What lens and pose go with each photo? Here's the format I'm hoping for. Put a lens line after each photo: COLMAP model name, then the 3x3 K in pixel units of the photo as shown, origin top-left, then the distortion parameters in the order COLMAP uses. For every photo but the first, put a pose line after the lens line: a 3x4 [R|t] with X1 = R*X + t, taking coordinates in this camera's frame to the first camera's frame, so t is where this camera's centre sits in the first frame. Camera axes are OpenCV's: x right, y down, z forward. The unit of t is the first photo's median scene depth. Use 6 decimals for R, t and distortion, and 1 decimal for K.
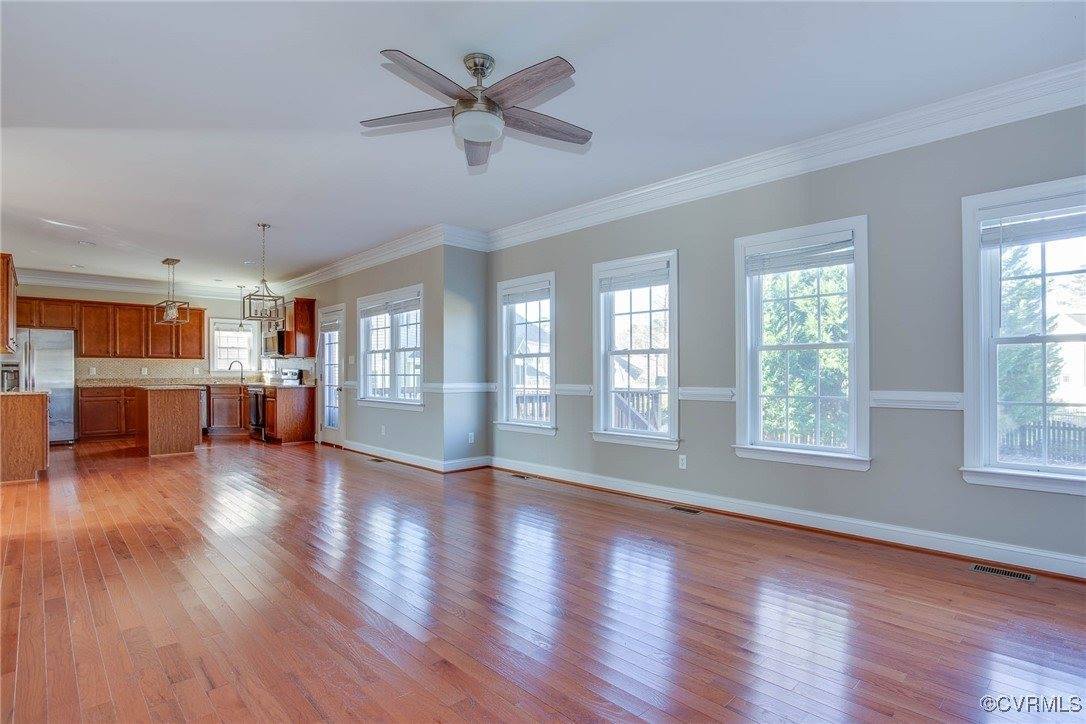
lens RADIAL K [[555.9, 0, 538.5], [0, 555.9, 369.7], [0, 0, 1]] dist [-0.027950, 0.000868]
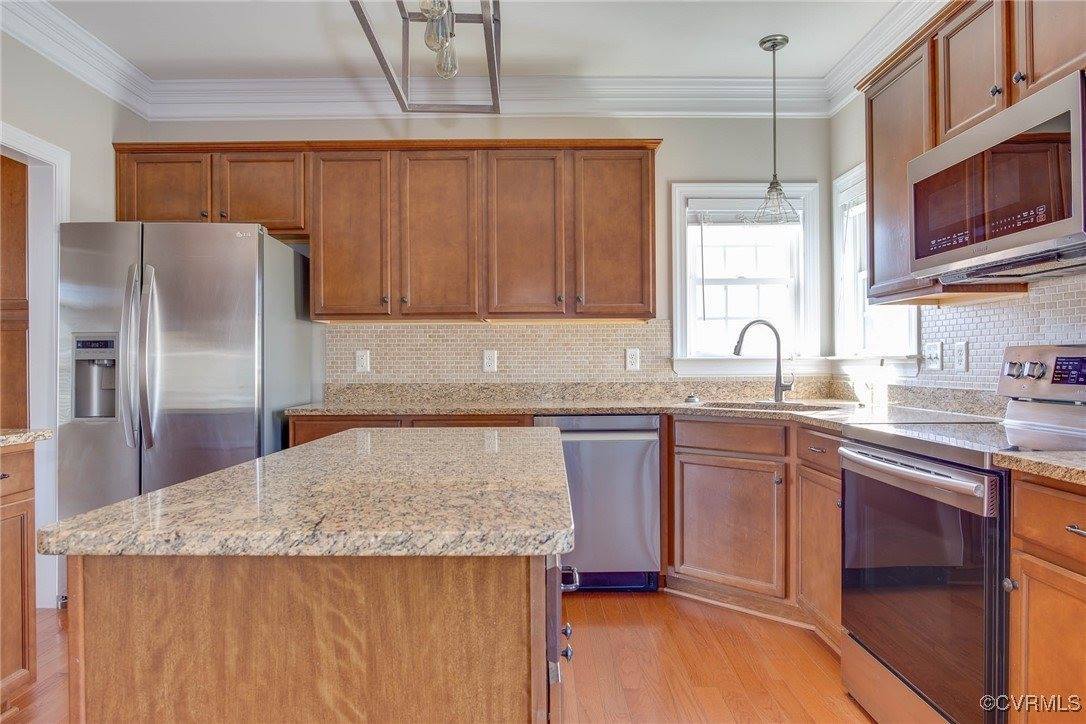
lens RADIAL K [[695.9, 0, 548.0], [0, 695.9, 357.1], [0, 0, 1]] dist [-0.053784, 0.040411]
pose [[0.742430, -0.005807, -0.669899, -0.418506], [0.005976, 0.999980, -0.002046, 0.001763], [0.669897, -0.002485, 0.742450, 0.714016]]
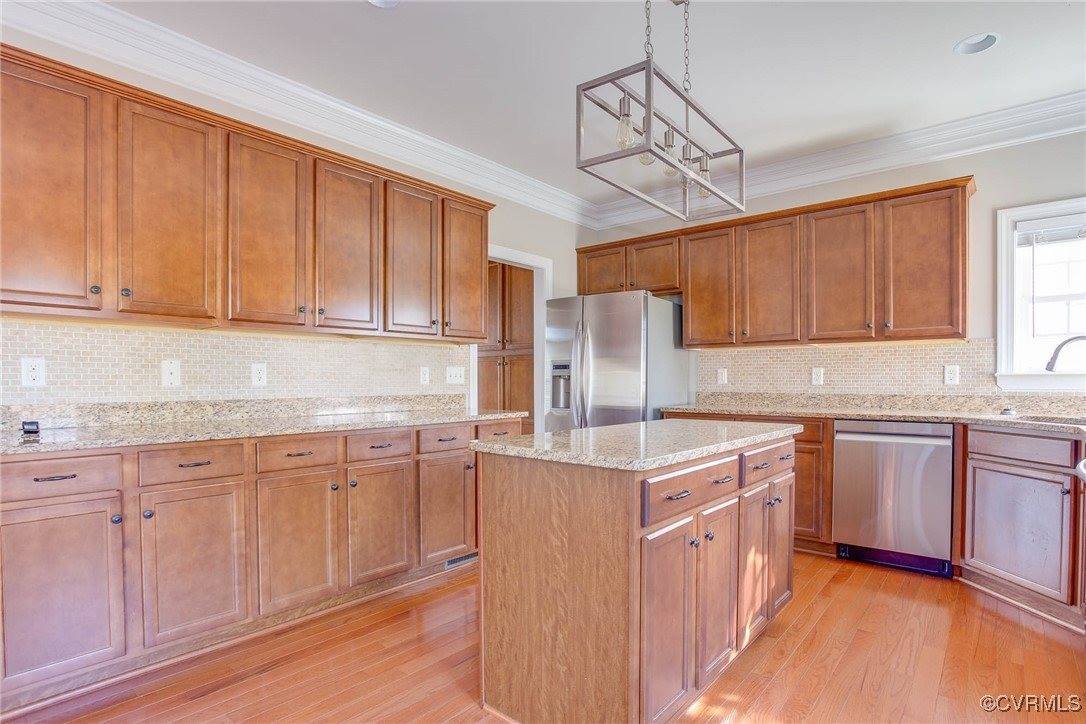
lens RADIAL K [[555.9, 0, 538.5], [0, 555.9, 369.7], [0, 0, 1]] dist [-0.027950, 0.000868]
pose [[0.118901, -0.011569, -0.992839, -0.332704], [0.007916, 0.999911, -0.010704, 0.000902], [0.992875, -0.006587, 0.118982, 0.736423]]
